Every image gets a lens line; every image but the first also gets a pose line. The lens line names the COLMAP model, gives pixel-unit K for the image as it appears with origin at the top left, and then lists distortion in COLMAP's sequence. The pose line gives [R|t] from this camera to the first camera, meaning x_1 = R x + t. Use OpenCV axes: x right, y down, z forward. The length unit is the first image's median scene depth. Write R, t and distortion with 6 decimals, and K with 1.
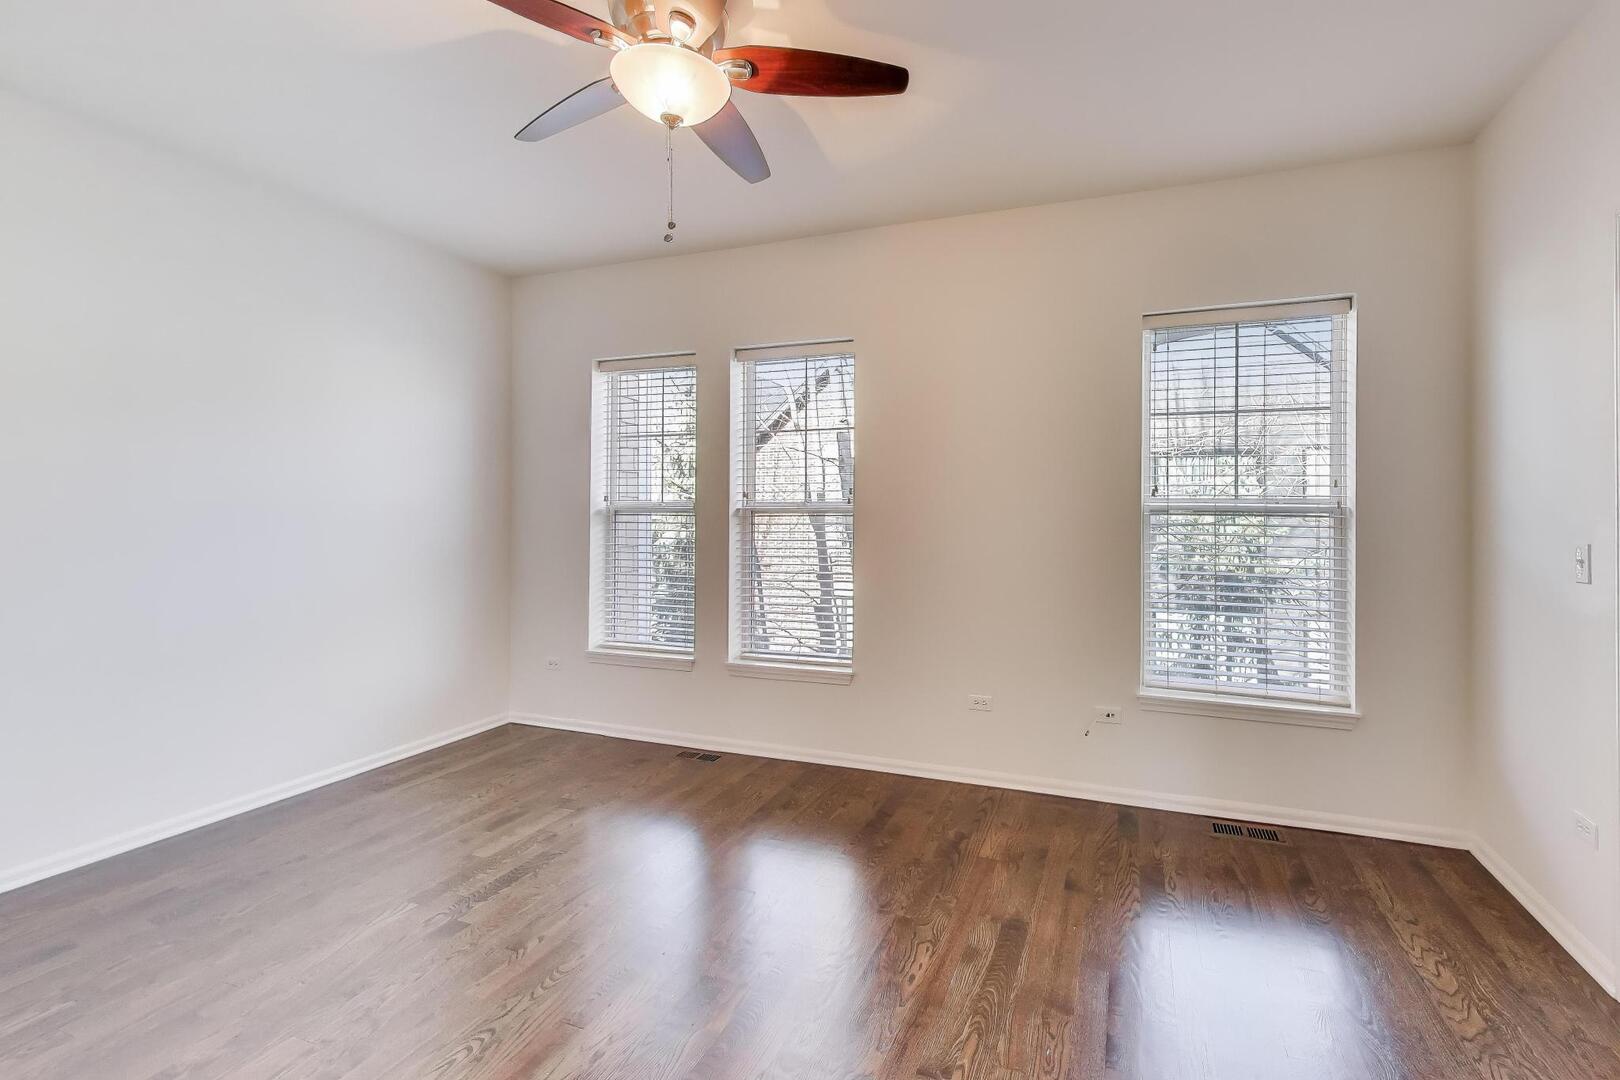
lens RADIAL K [[702.3, 0, 844.8], [0, 702.3, 510.4], [0, 0, 1]] dist [-0.000637, -0.000135]
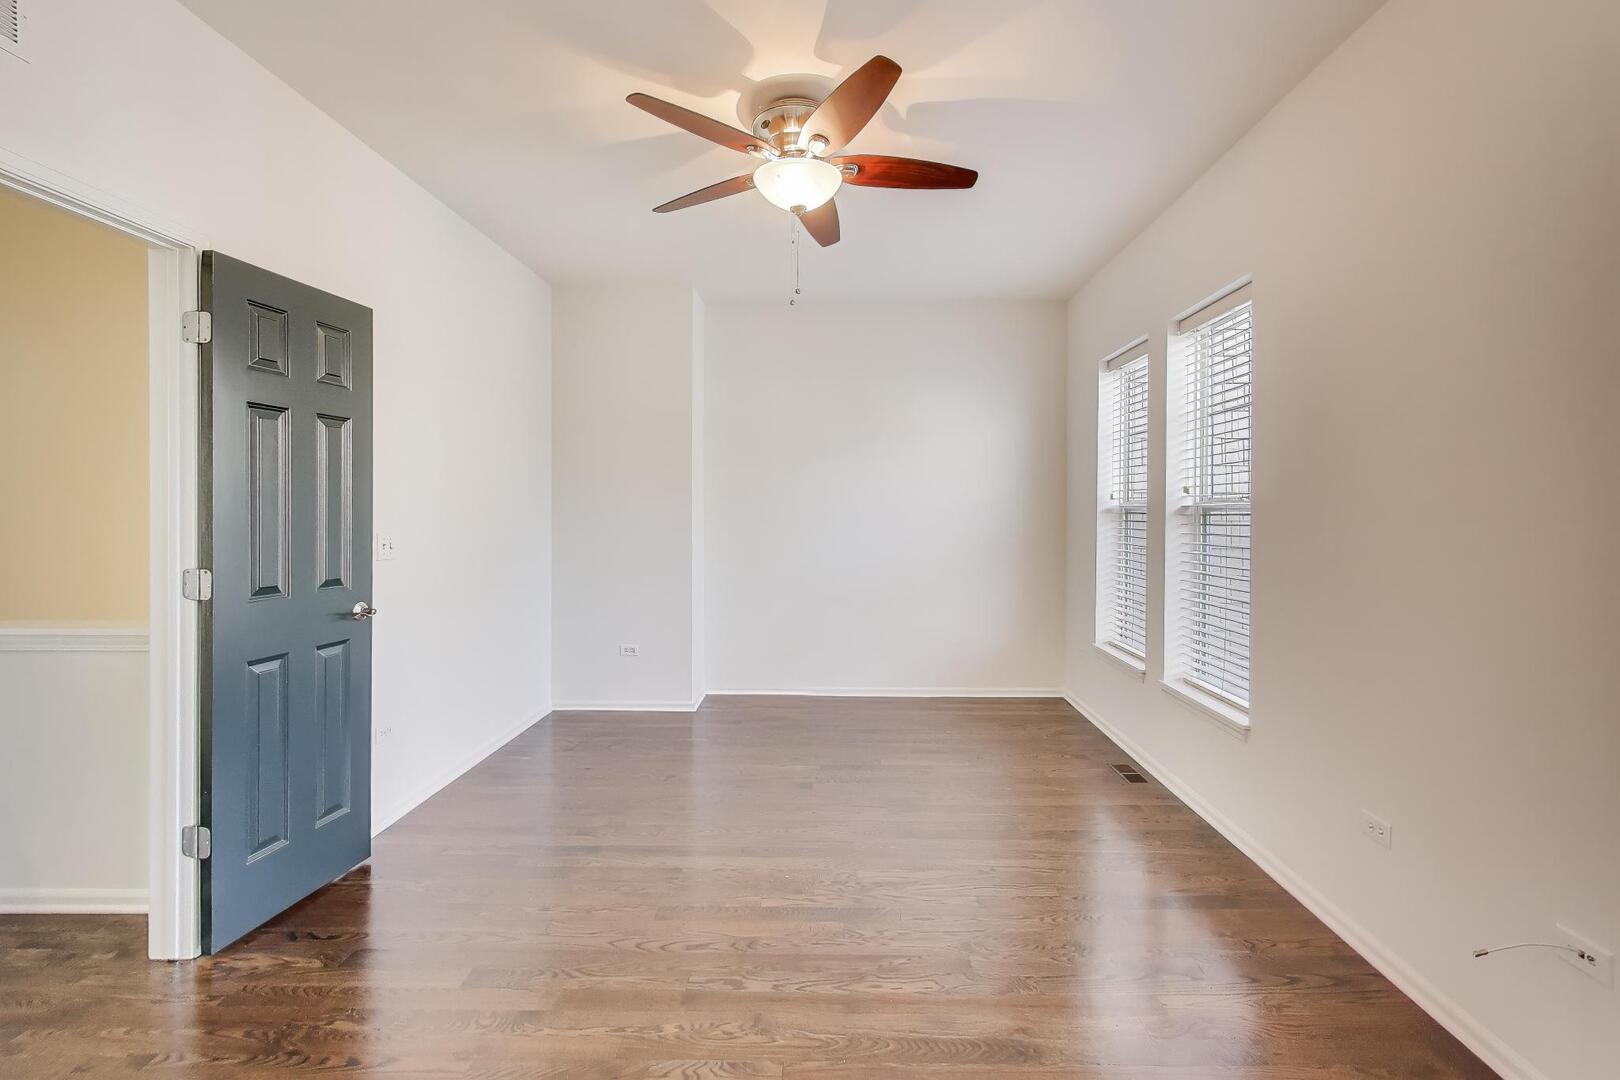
lens RADIAL K [[702.3, 0, 844.8], [0, 702.3, 510.4], [0, 0, 1]] dist [-0.000637, -0.000135]
pose [[0.350729, -0.004518, -0.936466, 0.551409], [0.003811, 0.999987, -0.003398, 0.005354], [0.936469, -0.002377, 0.350741, 0.343307]]
